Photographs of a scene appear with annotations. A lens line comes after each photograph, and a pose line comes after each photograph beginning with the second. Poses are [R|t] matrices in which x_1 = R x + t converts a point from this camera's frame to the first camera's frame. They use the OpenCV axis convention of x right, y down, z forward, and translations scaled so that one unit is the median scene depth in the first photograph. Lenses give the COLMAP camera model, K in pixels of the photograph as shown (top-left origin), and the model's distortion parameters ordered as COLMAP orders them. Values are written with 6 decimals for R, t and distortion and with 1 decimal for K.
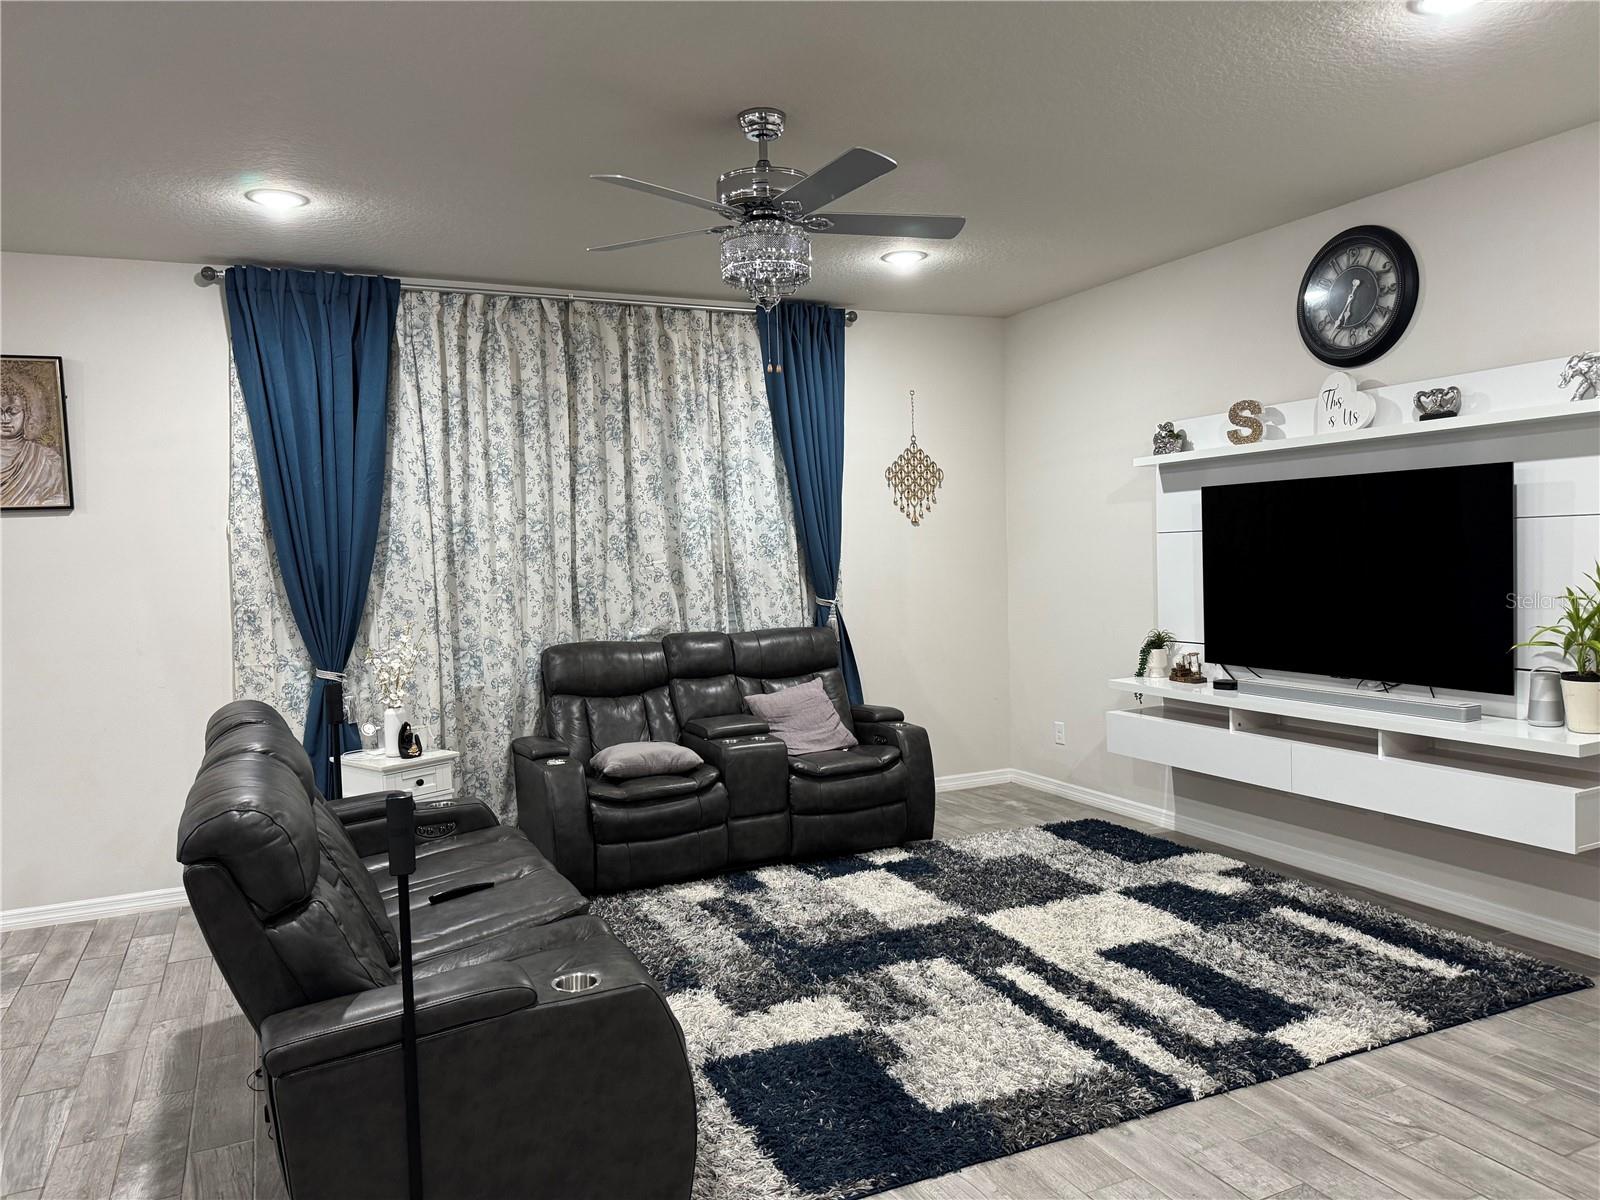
lens RADIAL K [[1115.2, 0, 795.9], [0, 1115.2, 607.2], [0, 0, 1]] dist [0.134056, -0.197757]
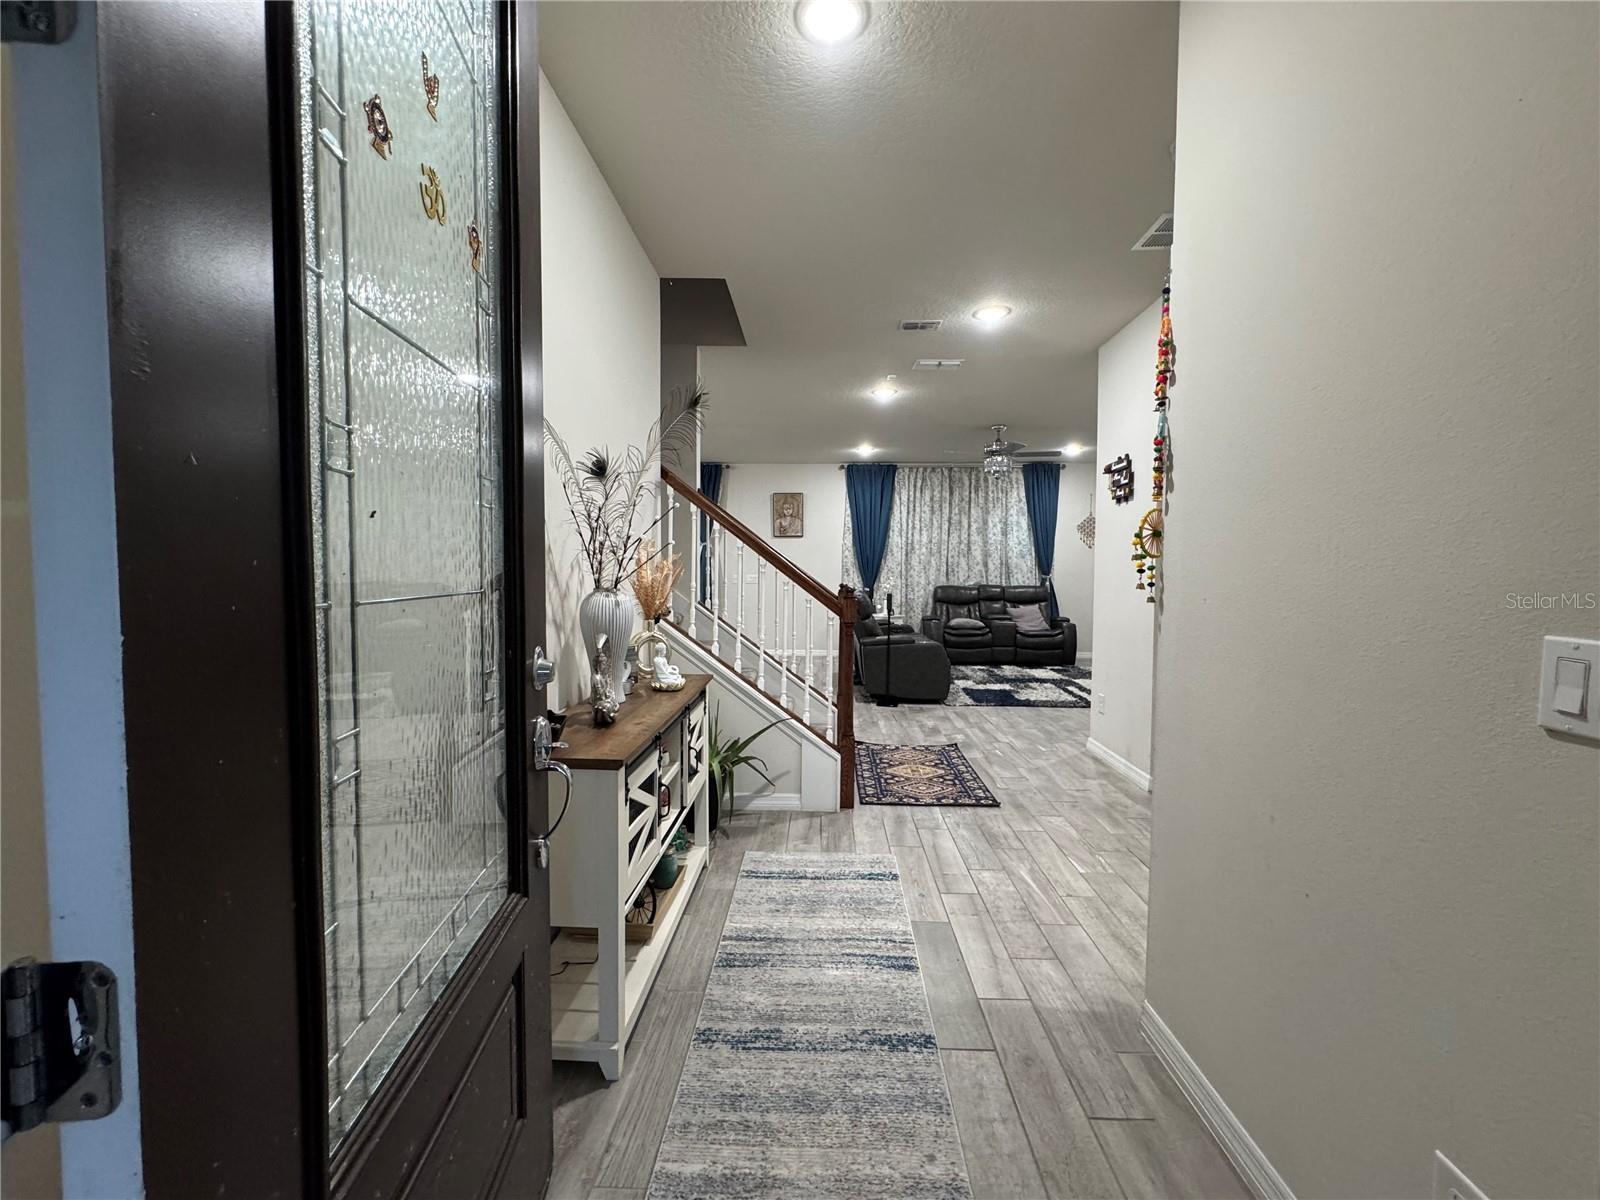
lens RADIAL K [[635.6, 0, 800.6], [0, 635.6, 596.0], [0, 0, 1]] dist [-0.002660, 0.000686]
pose [[0.889233, 0.056977, -0.453892, 0.219794], [-0.059001, 0.998211, 0.009713, 0.067476], [0.453634, 0.018143, 0.891004, -0.643143]]
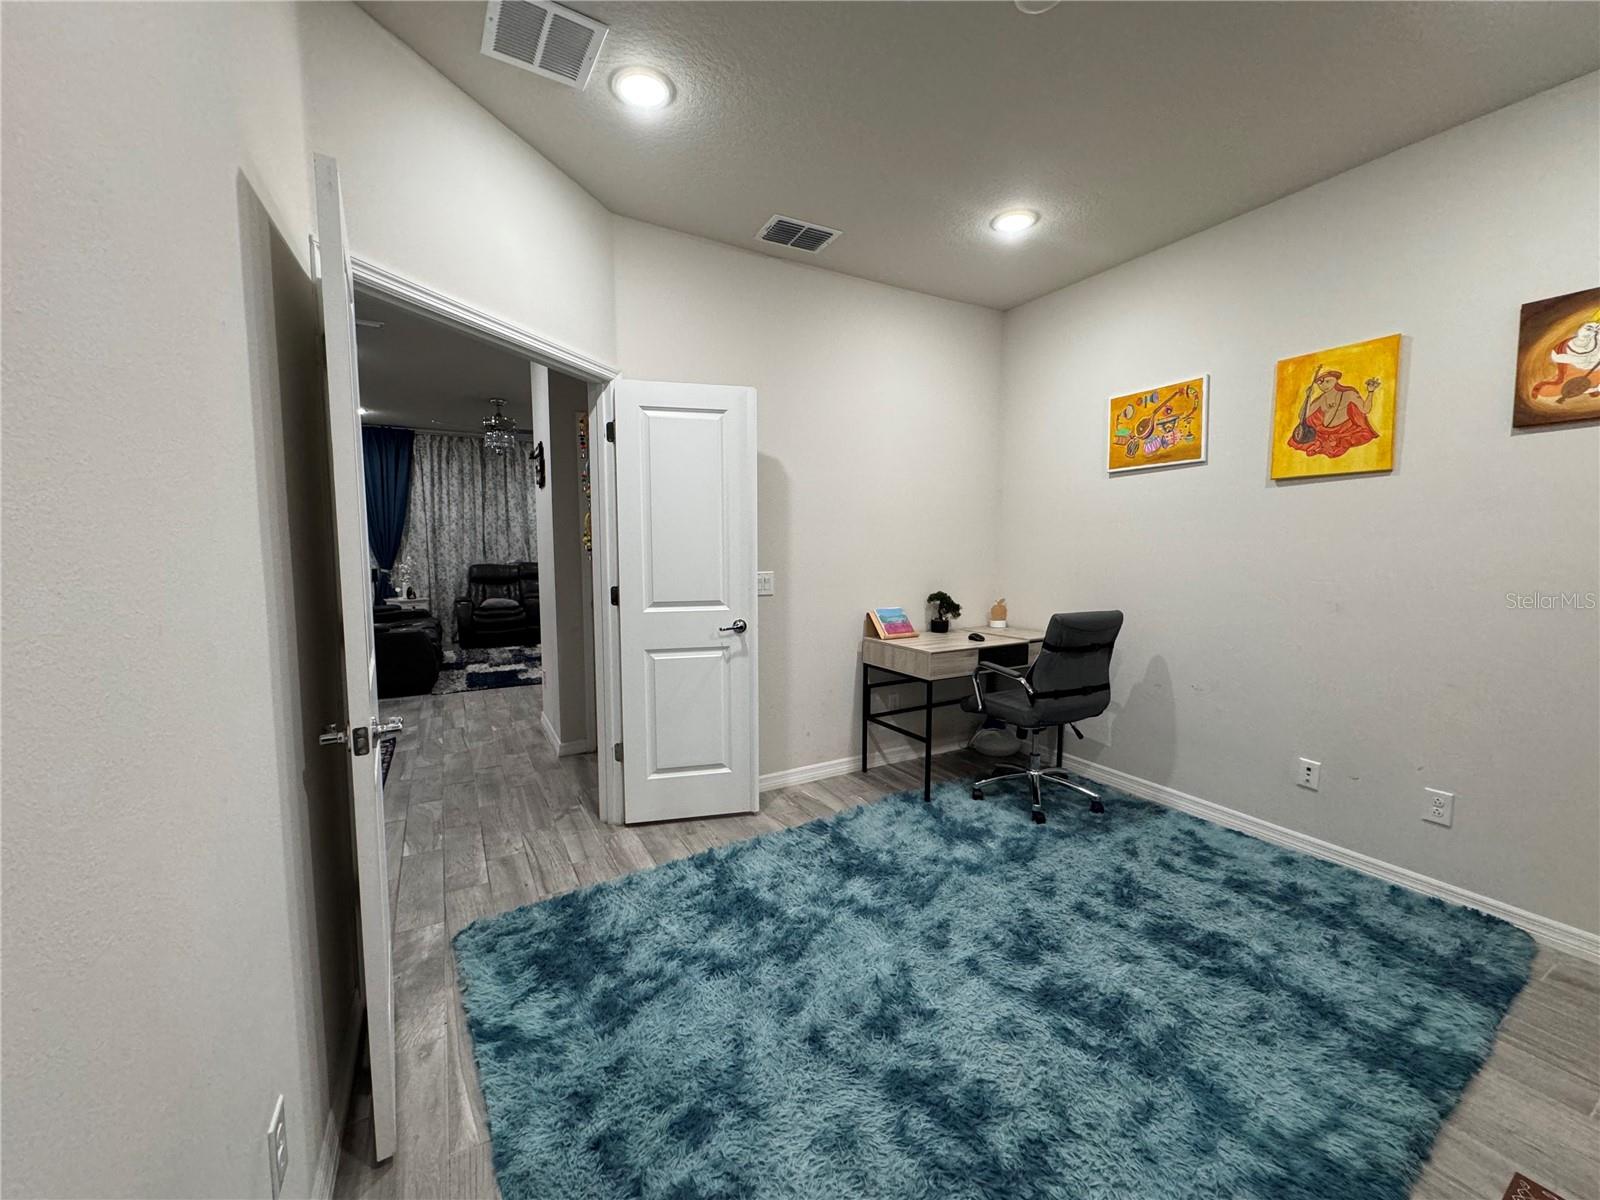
lens RADIAL K [[635.6, 0, 800.6], [0, 635.6, 596.0], [0, 0, 1]] dist [-0.002660, 0.000686]
pose [[0.996686, 0.026249, 0.076988, 0.471088], [-0.028582, 0.999160, 0.029354, 0.043721], [-0.076153, -0.031457, 0.996600, -0.619878]]
